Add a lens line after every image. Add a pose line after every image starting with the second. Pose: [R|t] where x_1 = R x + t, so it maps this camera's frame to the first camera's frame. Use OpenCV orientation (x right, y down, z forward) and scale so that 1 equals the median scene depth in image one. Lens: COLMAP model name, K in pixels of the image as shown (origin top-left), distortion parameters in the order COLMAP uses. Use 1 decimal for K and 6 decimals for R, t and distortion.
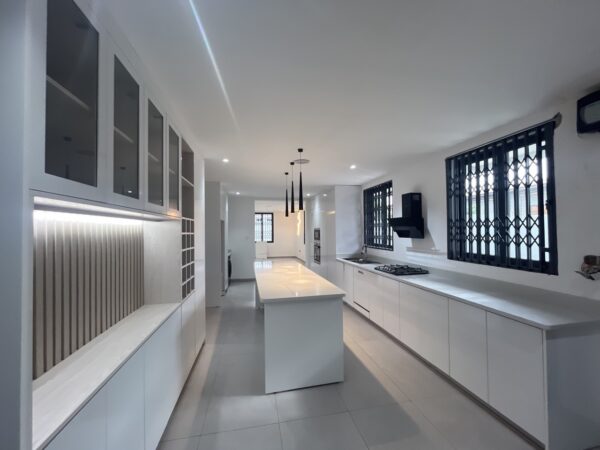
lens RADIAL K [[245.0, 0, 300.0], [0, 245.0, 225.0], [0, 0, 1]] dist [0.002099, 0.000775]
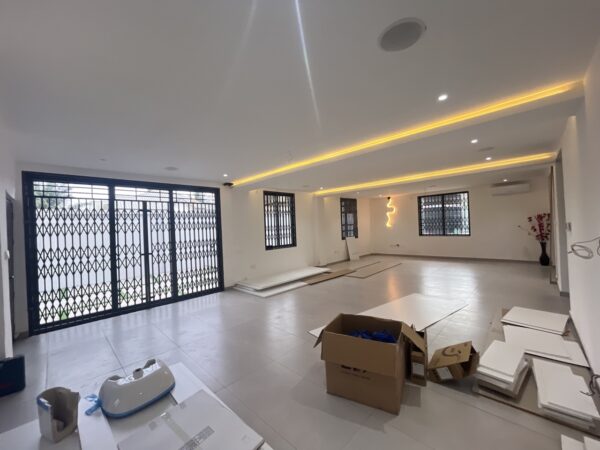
lens RADIAL K [[245.0, 0, 300.0], [0, 245.0, 225.0], [0, 0, 1]] dist [0.002099, 0.000775]
pose [[-0.557069, 0.066603, 0.827791, -0.778573], [0.031369, 0.997755, -0.059168, 0.080942], [-0.829874, -0.006993, -0.557908, 1.798609]]
